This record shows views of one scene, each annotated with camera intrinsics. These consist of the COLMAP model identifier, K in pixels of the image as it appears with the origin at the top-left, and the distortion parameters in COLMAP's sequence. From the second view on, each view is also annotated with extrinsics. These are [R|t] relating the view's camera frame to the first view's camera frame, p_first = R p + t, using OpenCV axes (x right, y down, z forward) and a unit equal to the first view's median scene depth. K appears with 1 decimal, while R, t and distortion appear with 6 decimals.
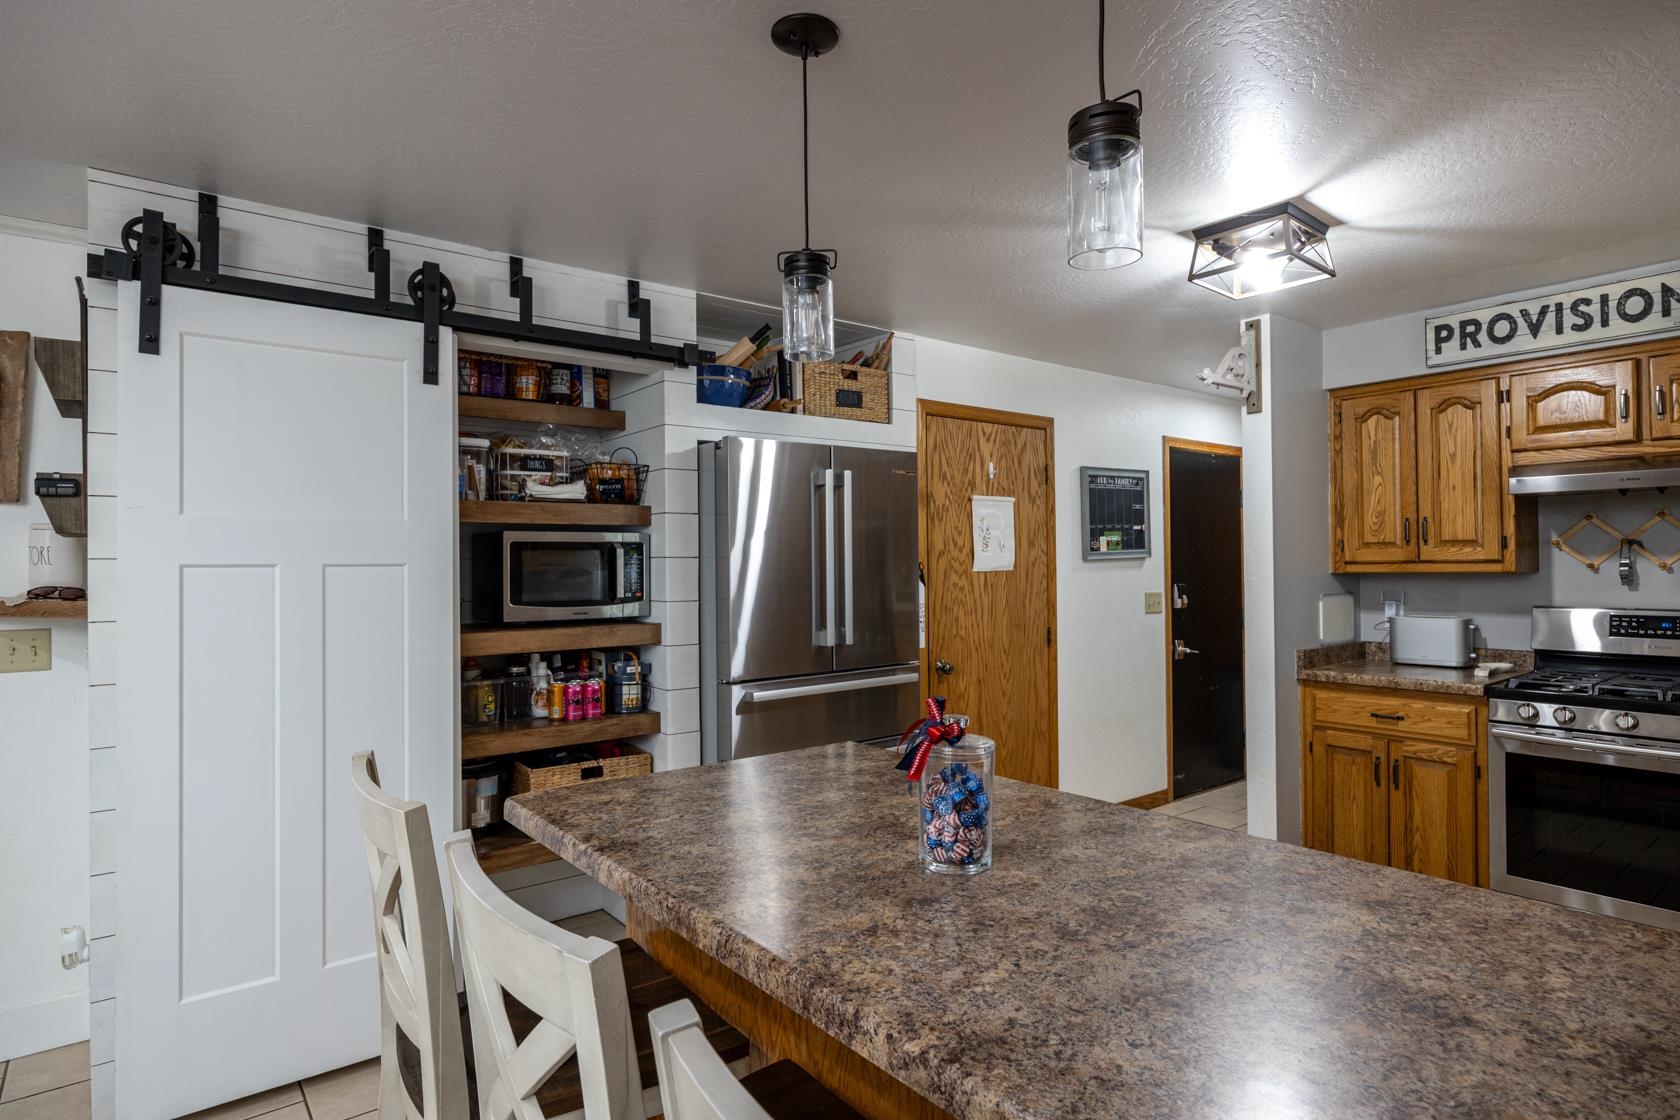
lens RADIAL K [[908.6, 0, 832.2], [0, 908.6, 564.6], [0, 0, 1]] dist [0.001464, 0.000093]
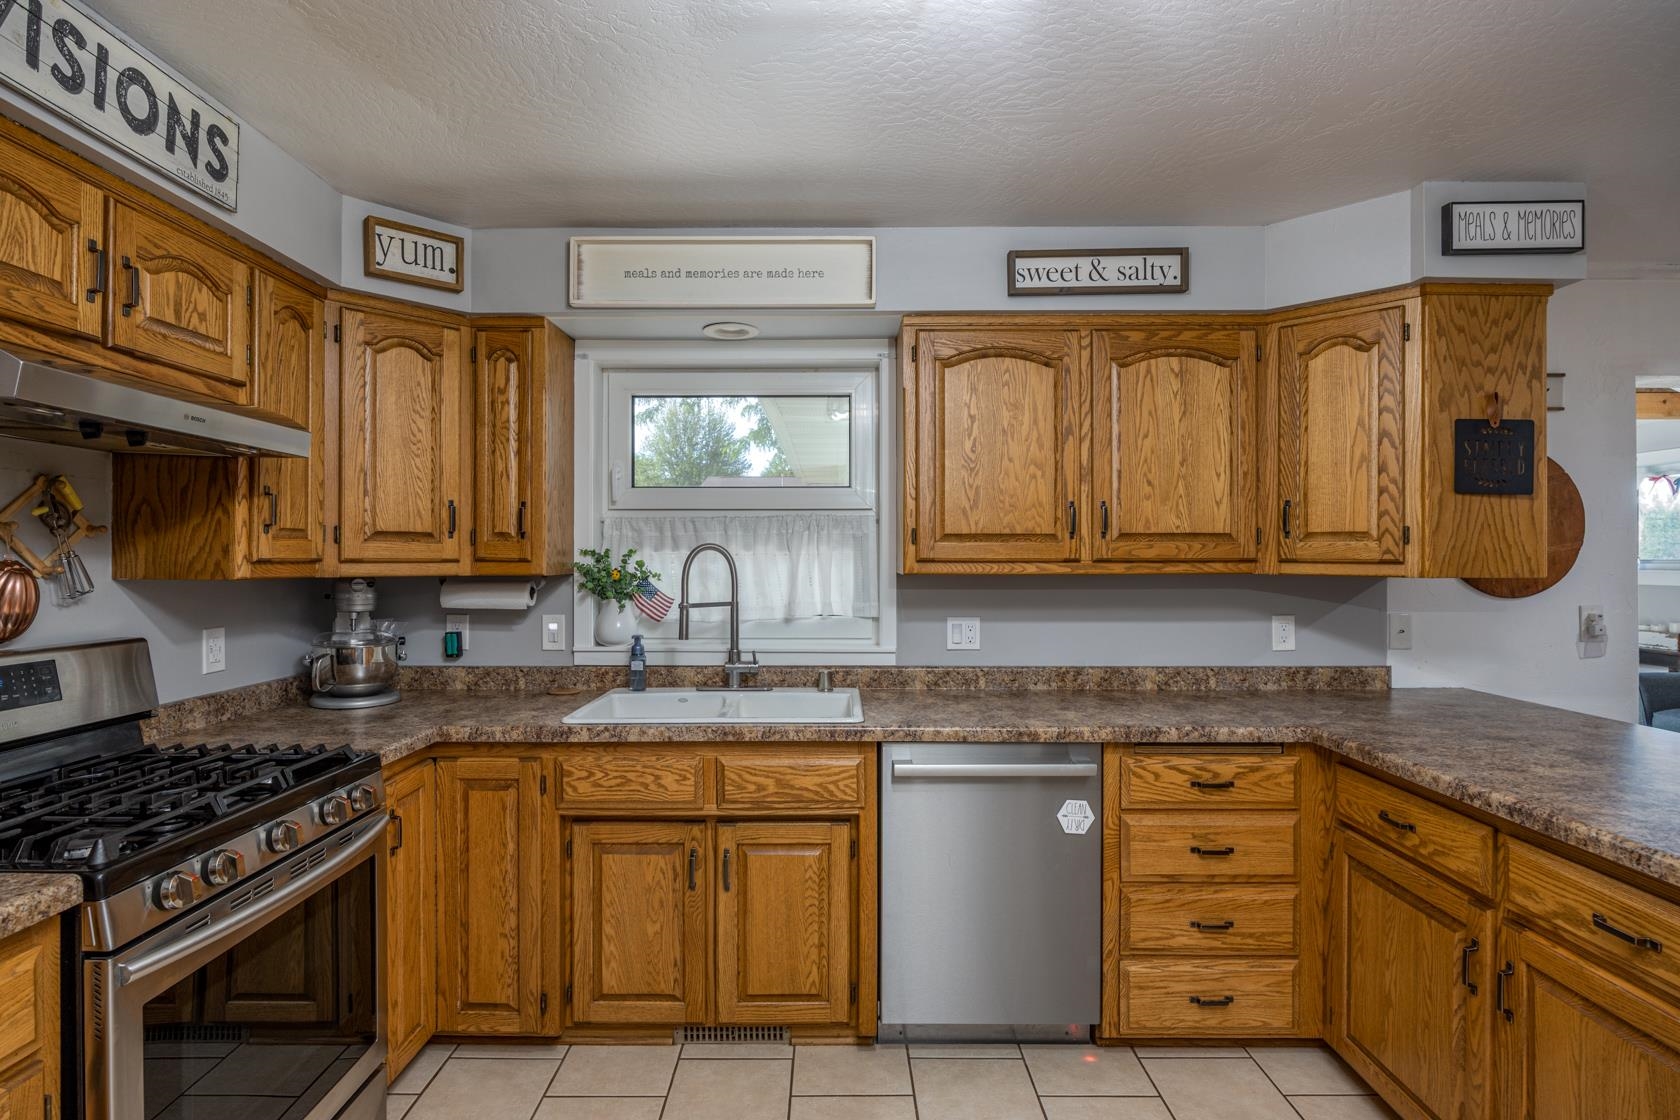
lens RADIAL K [[817.9, 0, 836.5], [0, 817.9, 565.7], [0, 0, 1]] dist [-0.011636, 0.001241]
pose [[-0.785431, 0.006318, 0.618917, 0.217789], [0.007679, 0.999970, -0.000464, 0.001282], [-0.618902, 0.004389, -0.785456, 1.007621]]
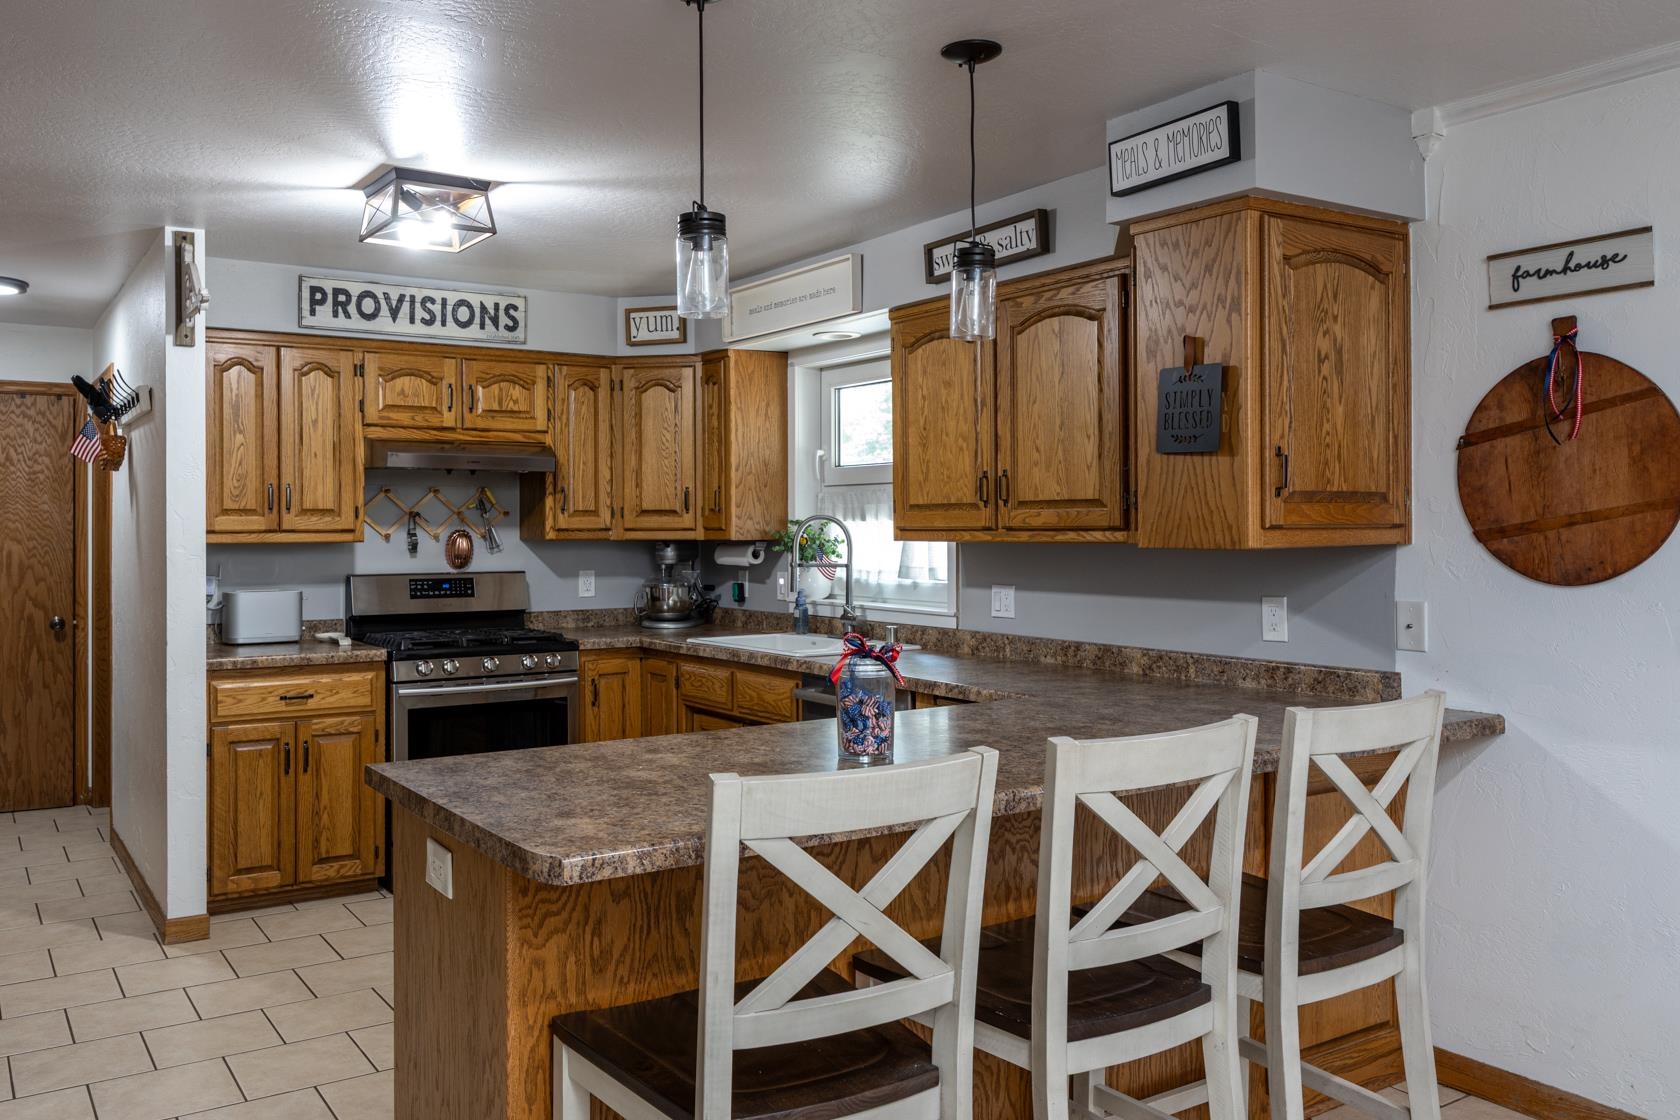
lens RADIAL K [[1325.0, 0, 833.8], [0, 1325.0, 544.5], [0, 0, 1]] dist [-0.012878, 0.004127]
pose [[0.065332, -0.004185, 0.997855, -0.714249], [0.002938, 0.999988, 0.004002, 0.007176], [-0.997859, 0.002670, 0.065343, 0.367356]]
